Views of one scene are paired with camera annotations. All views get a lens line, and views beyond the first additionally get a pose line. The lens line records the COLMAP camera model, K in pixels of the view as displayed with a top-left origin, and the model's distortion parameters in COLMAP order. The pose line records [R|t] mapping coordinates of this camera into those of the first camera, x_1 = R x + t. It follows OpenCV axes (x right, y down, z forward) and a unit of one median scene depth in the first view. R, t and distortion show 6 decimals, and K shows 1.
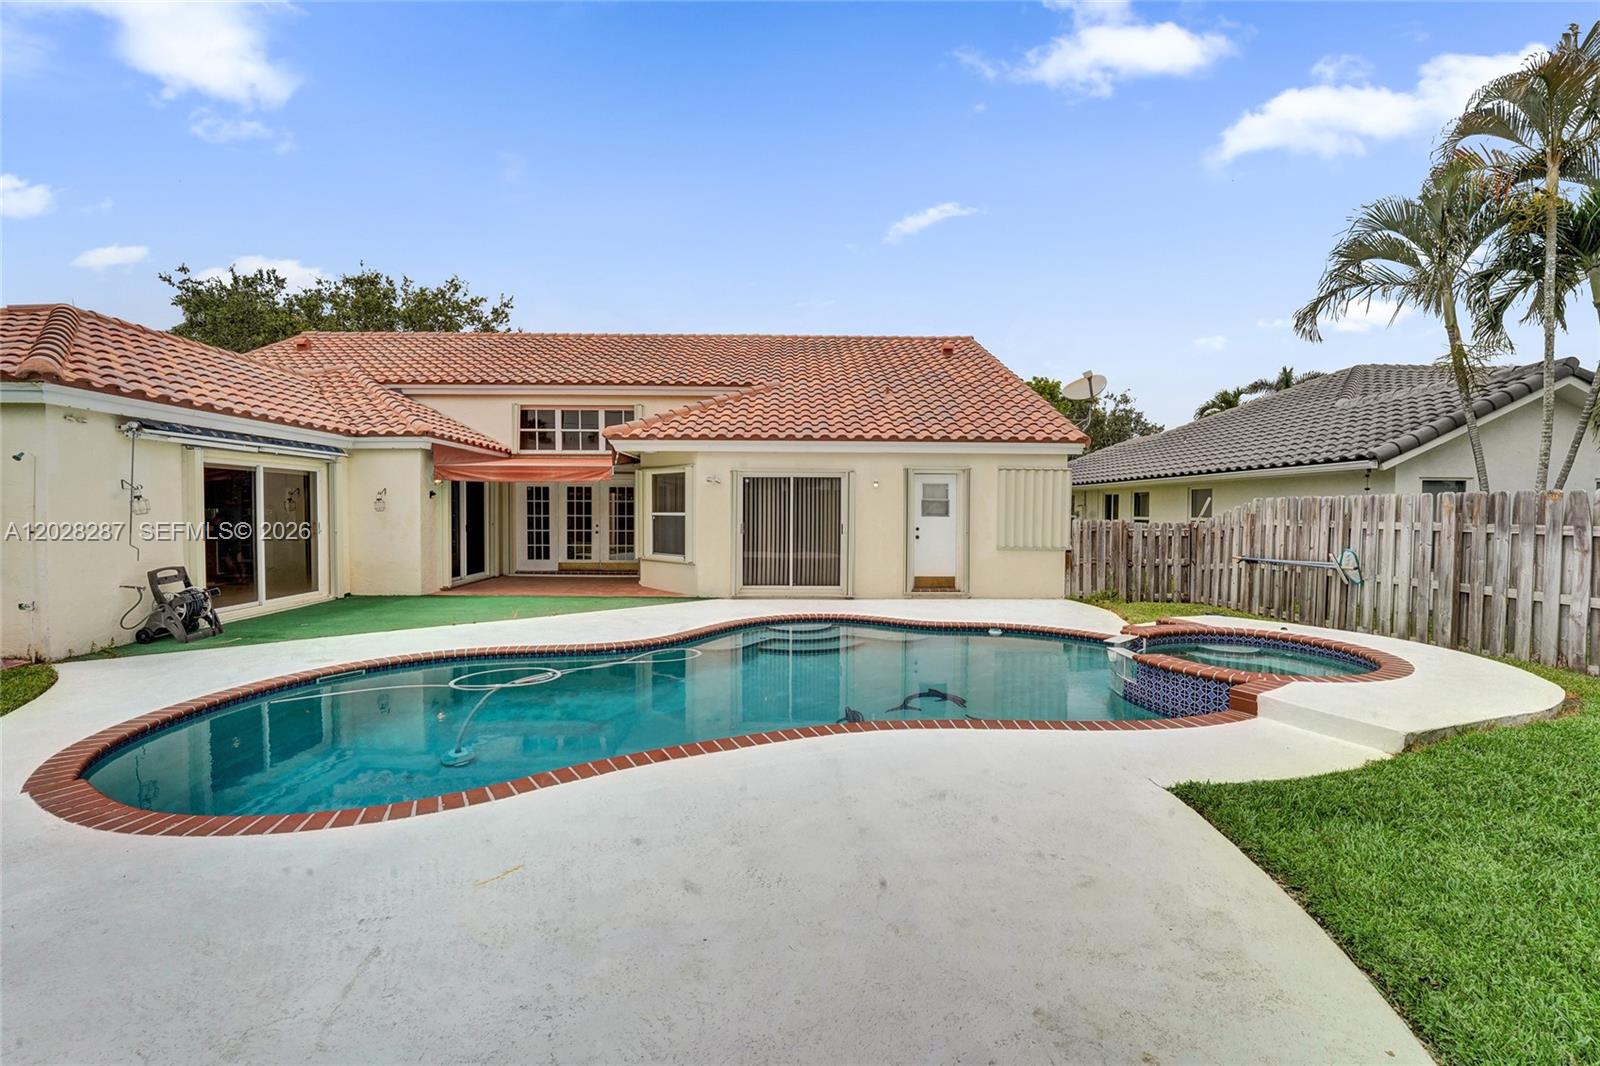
lens RADIAL K [[651.7, 0, 801.6], [0, 651.7, 530.3], [0, 0, 1]] dist [-0.020614, -0.000037]
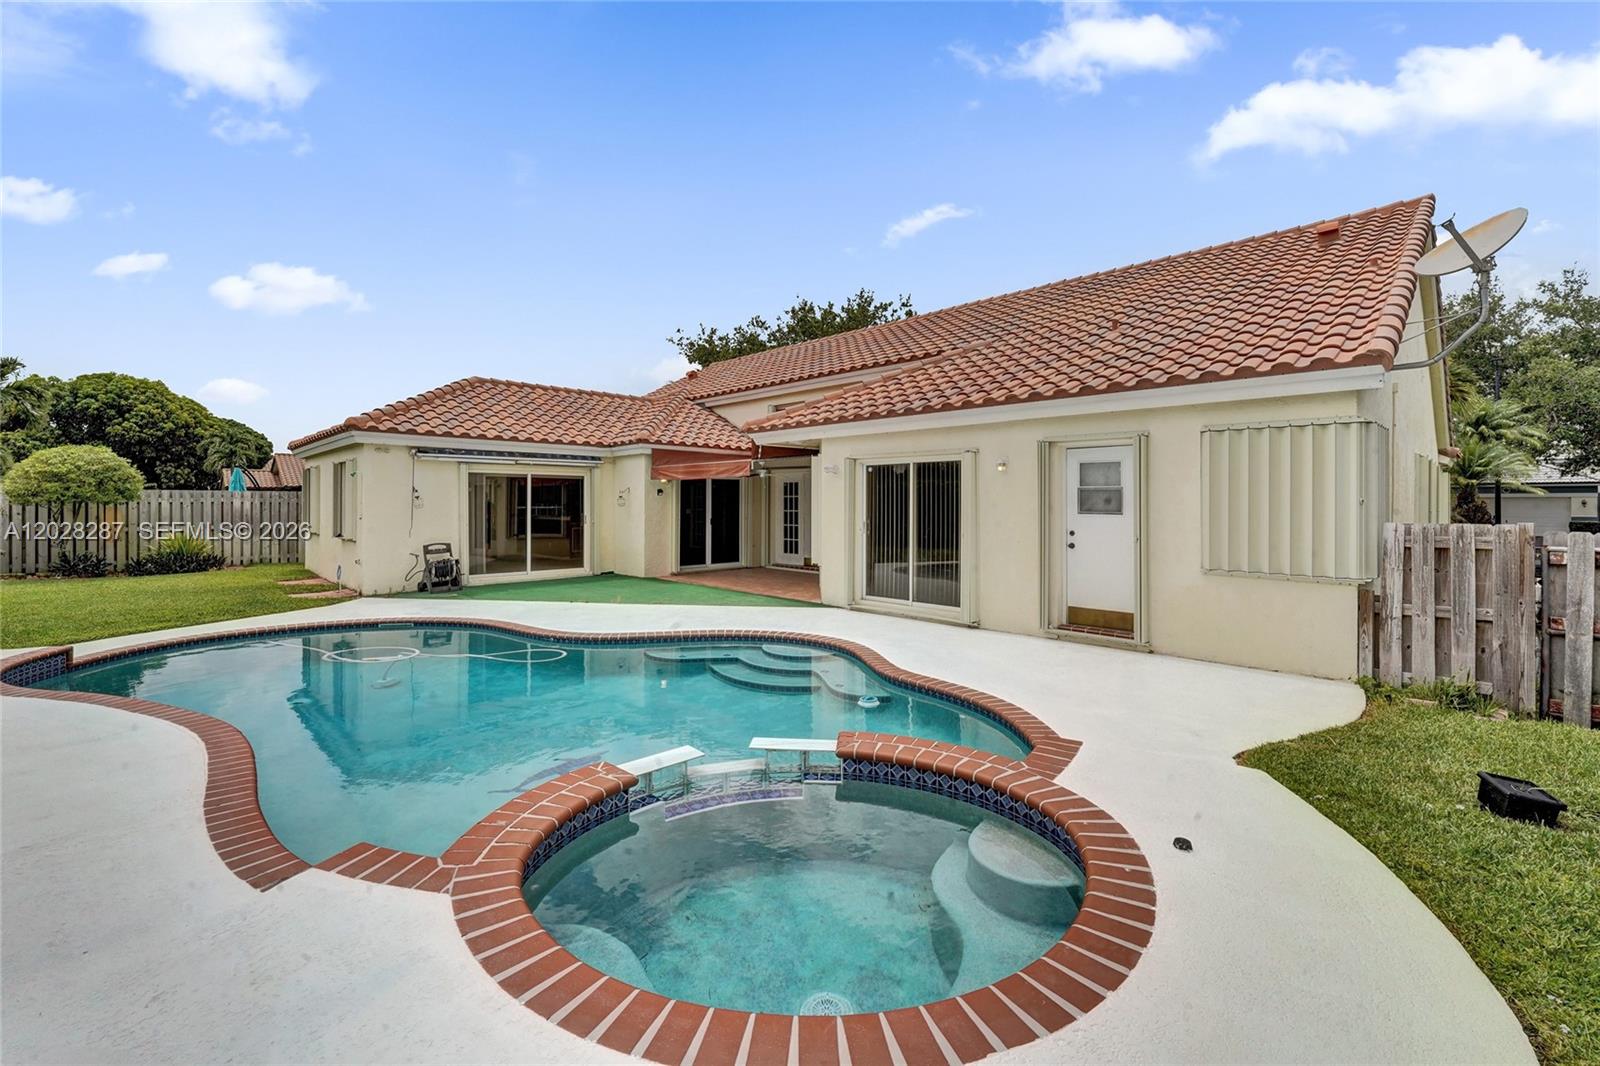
lens RADIAL K [[686.5, 0, 799.6], [0, 686.5, 509.8], [0, 0, 1]] dist [-0.036783, 0.005761]
pose [[0.673460, 0.002806, -0.739218, 0.499934], [-0.021251, 0.999653, -0.015567, -0.009165], [0.738918, 0.026193, 0.673286, 0.345577]]
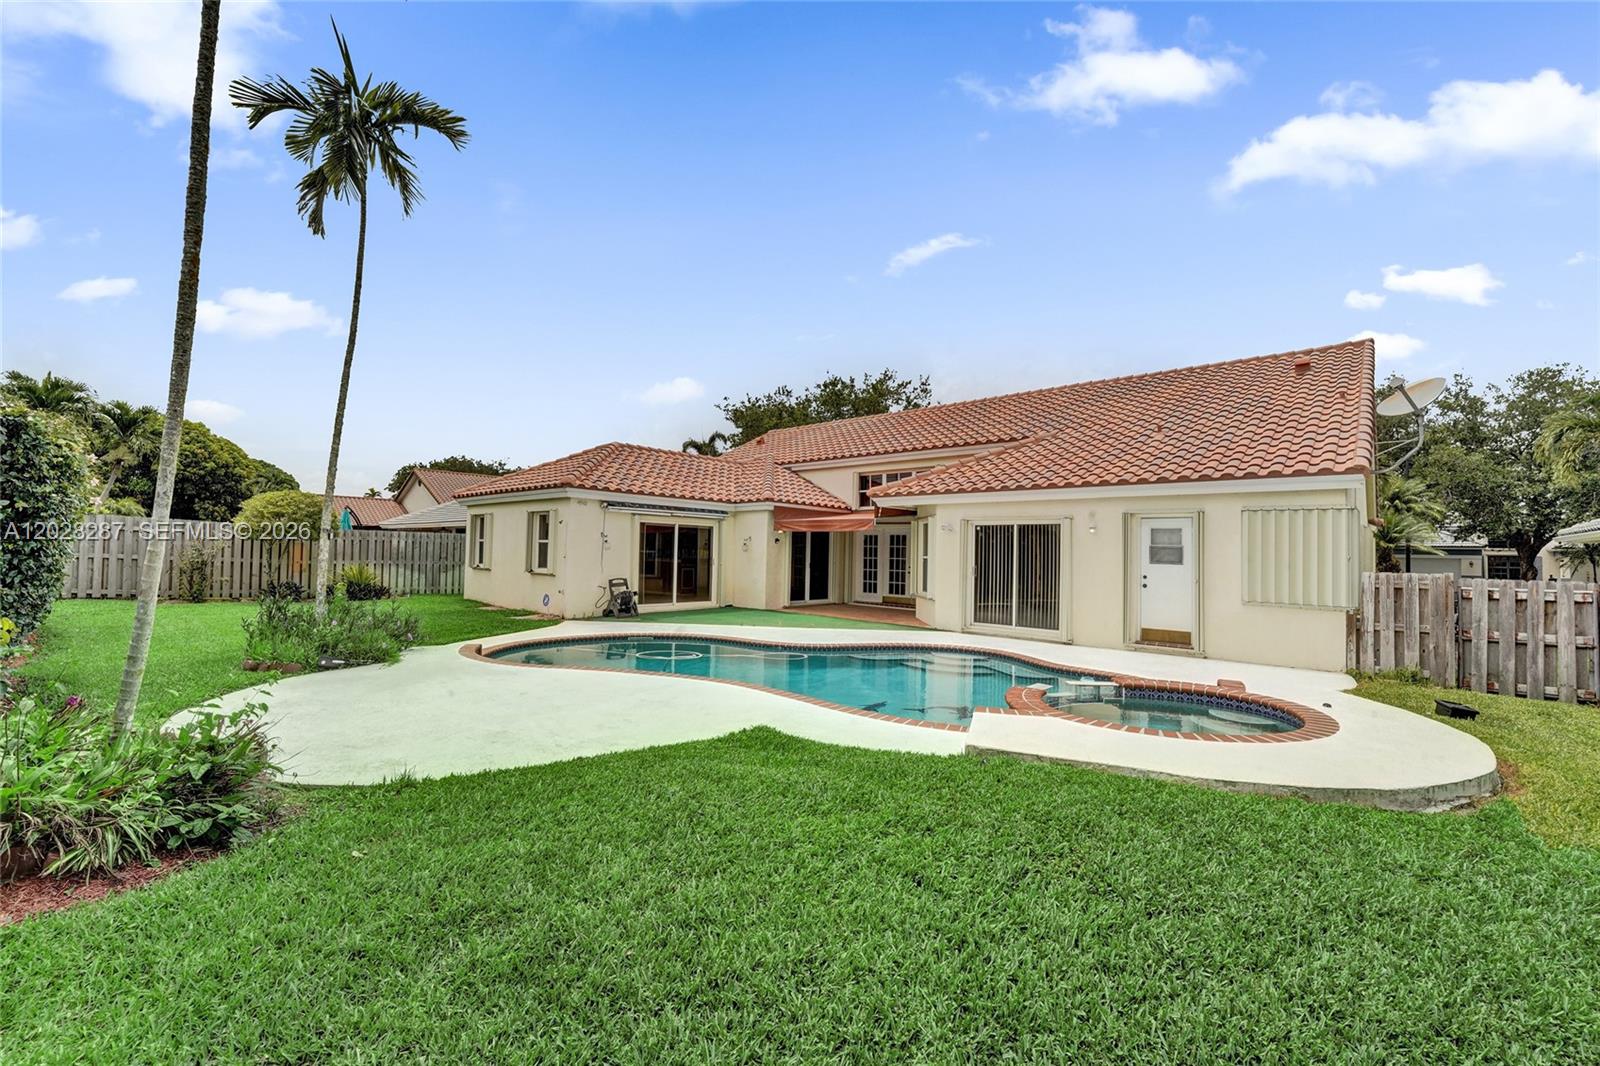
lens RADIAL K [[655.9, 0, 798.3], [0, 655.9, 535.4], [0, 0, 1]] dist [-0.032972, 0.003485]
pose [[0.715792, -0.007274, -0.698275, 0.476270], [-0.039954, 0.997881, -0.051351, 0.006208], [0.697169, 0.064656, 0.713985, -0.015404]]
